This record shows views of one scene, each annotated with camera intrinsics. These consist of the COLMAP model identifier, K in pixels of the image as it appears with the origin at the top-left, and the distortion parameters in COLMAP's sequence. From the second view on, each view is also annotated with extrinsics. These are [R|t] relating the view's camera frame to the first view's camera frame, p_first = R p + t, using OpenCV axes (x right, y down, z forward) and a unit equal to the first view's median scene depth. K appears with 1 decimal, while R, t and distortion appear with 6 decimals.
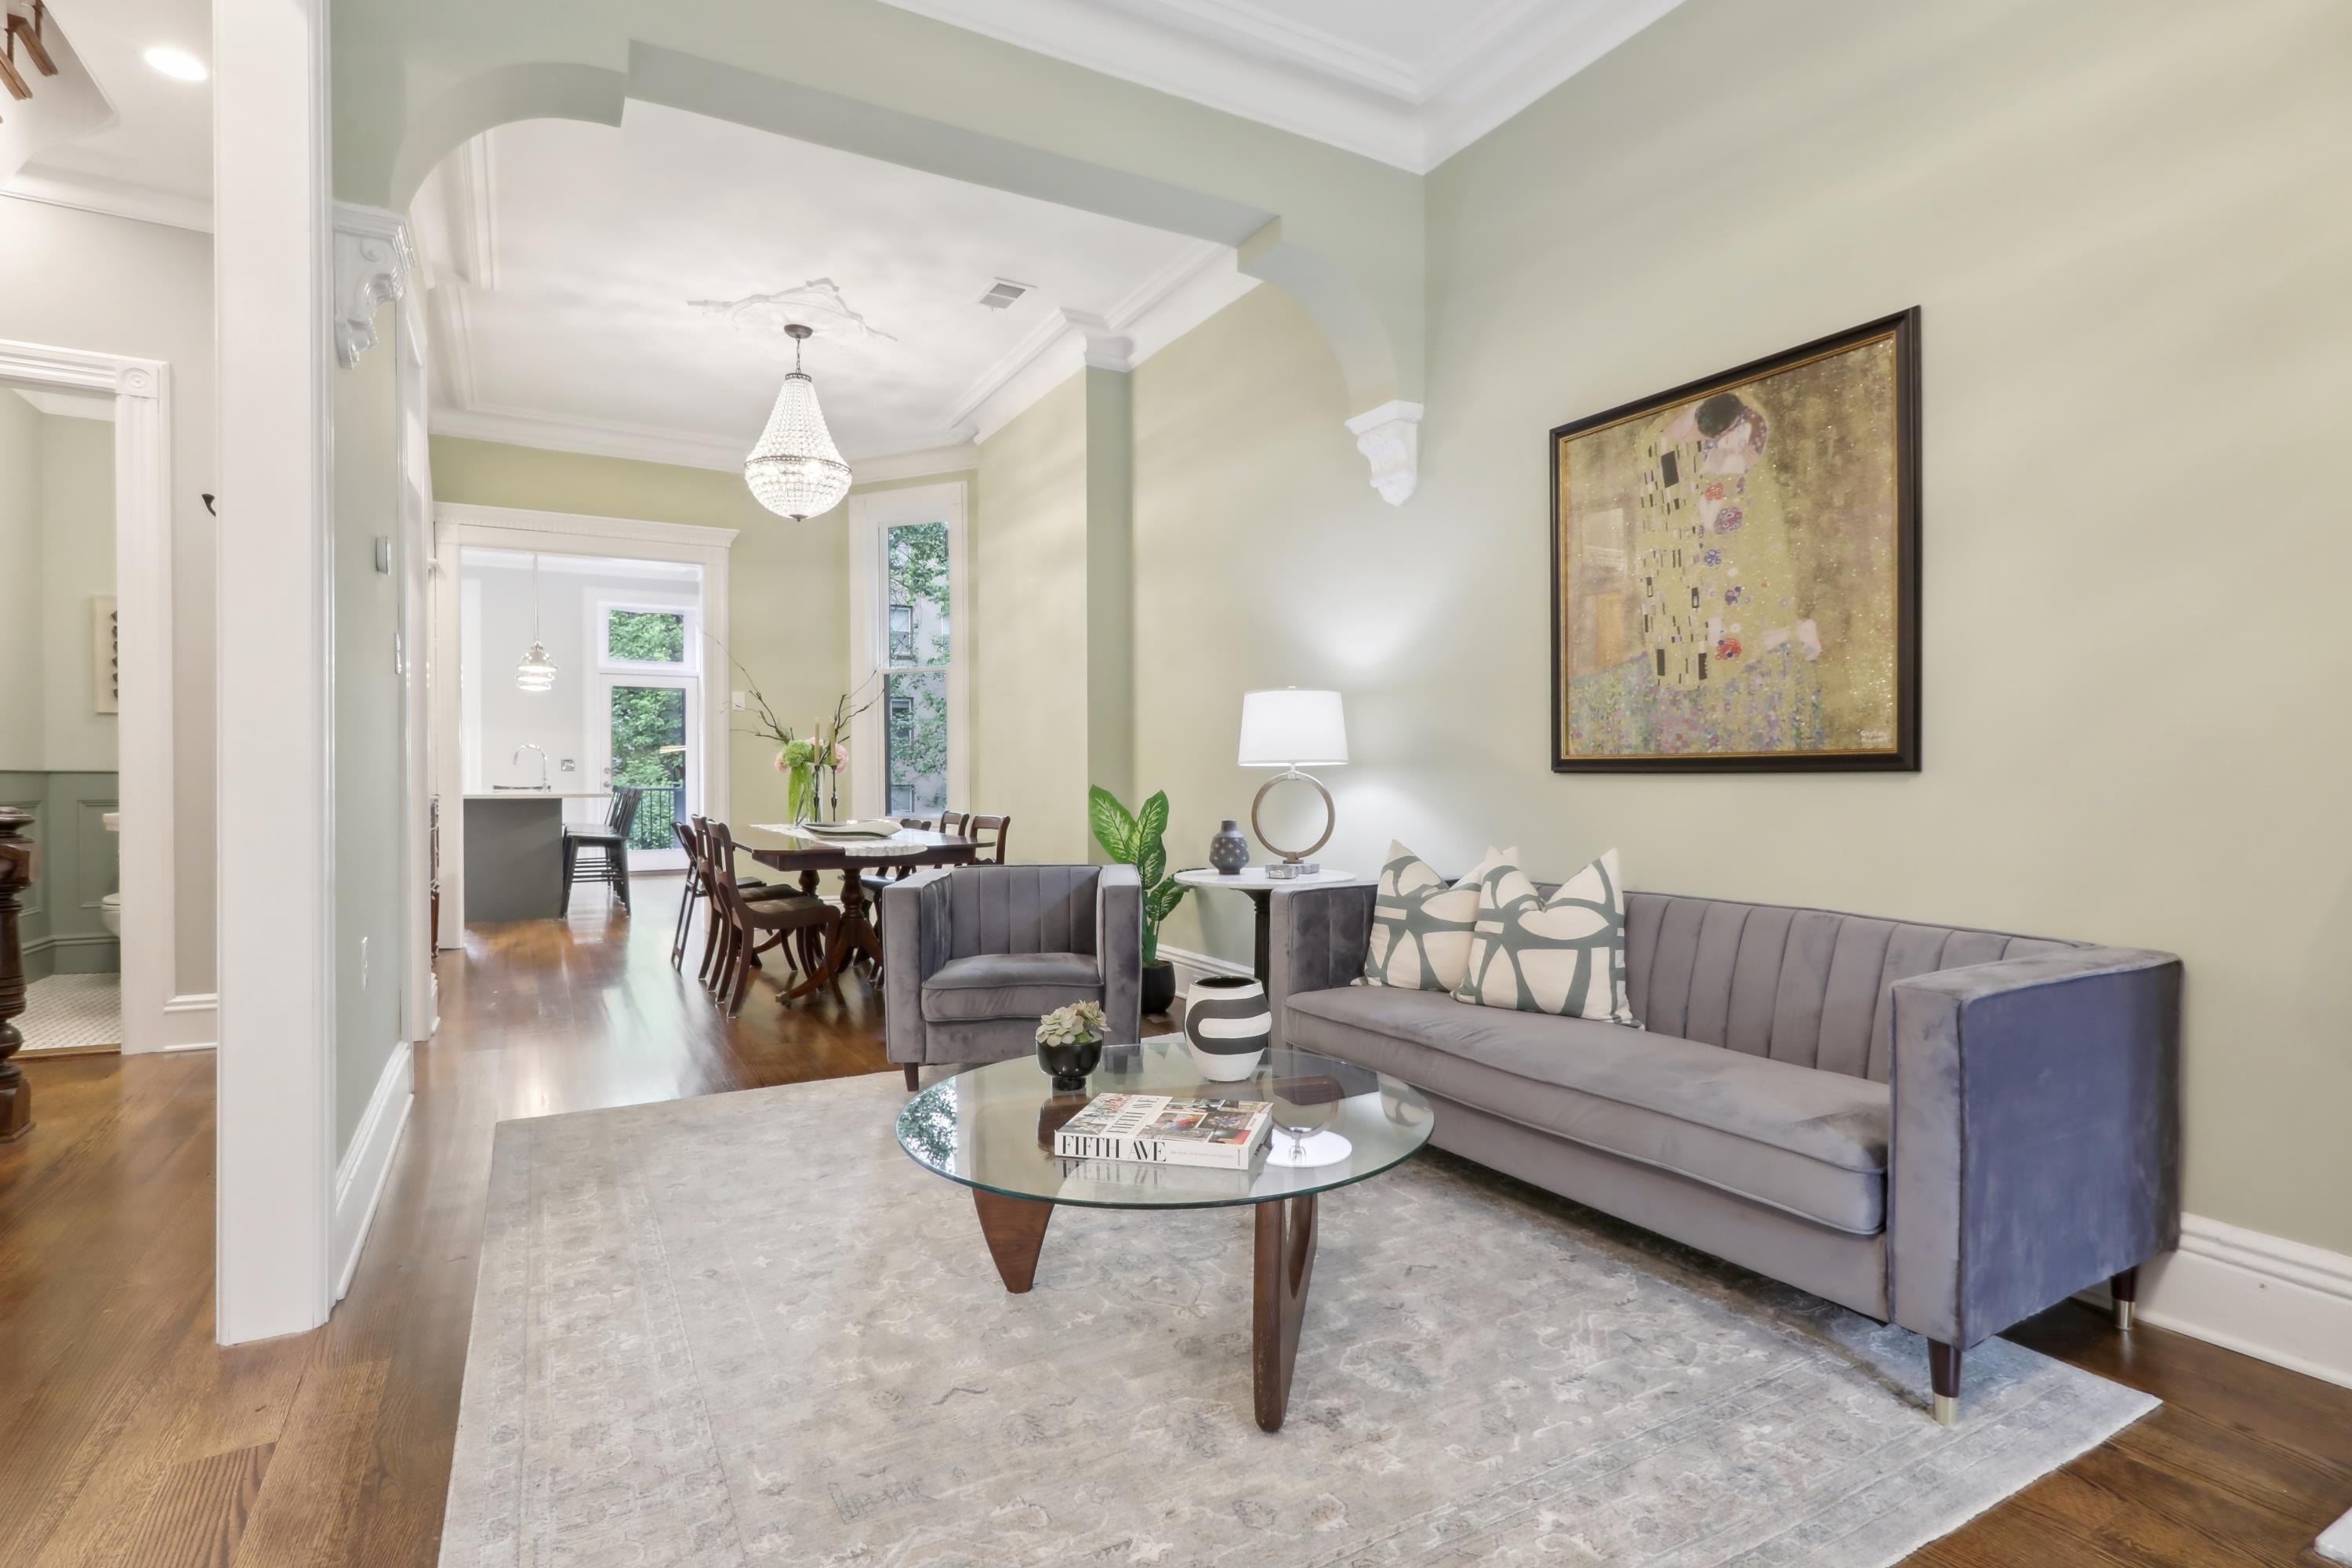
lens RADIAL K [[1129.8, 0, 1146.2], [0, 1129.8, 786.2], [0, 0, 1]] dist [0.002864, 0.001497]
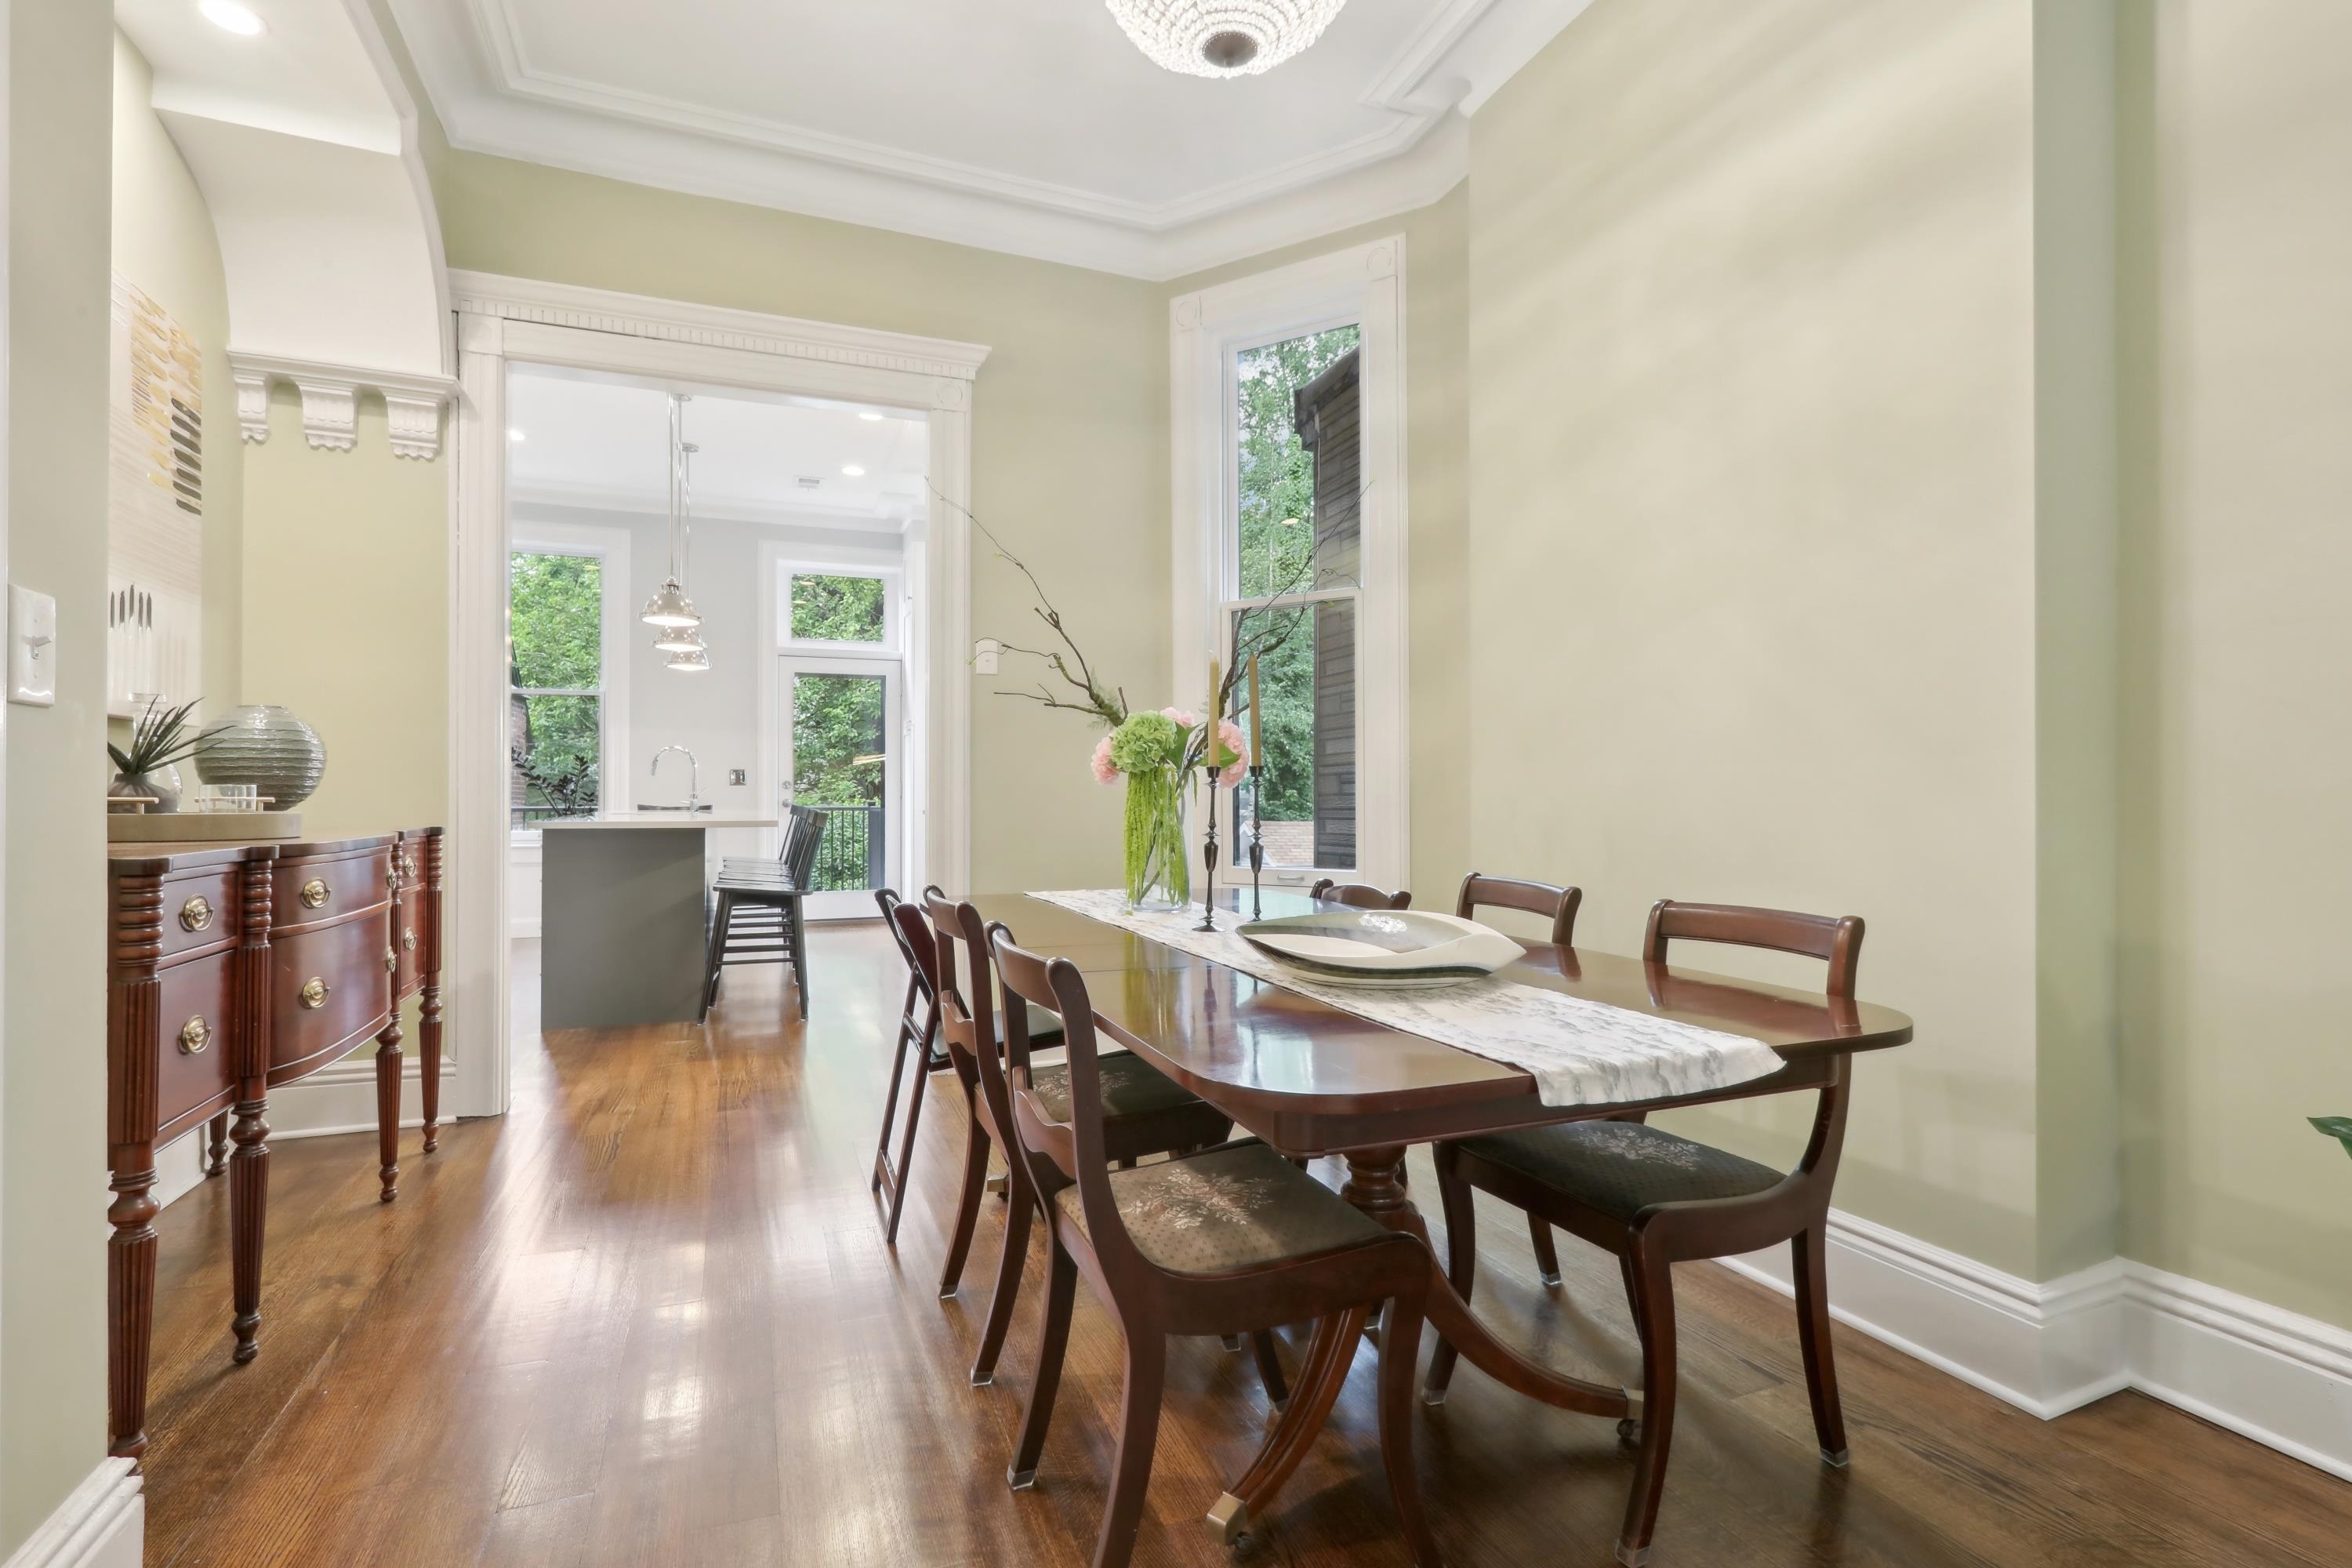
lens RADIAL K [[1106.8, 0, 1174.8], [0, 1106.8, 796.2], [0, 0, 1]] dist [-0.000270, 0.000116]
pose [[0.992364, 0.000313, -0.123347, -0.446476], [-0.001057, 0.999982, -0.005968, -0.009086], [0.123343, 0.006053, 0.992346, 1.041426]]
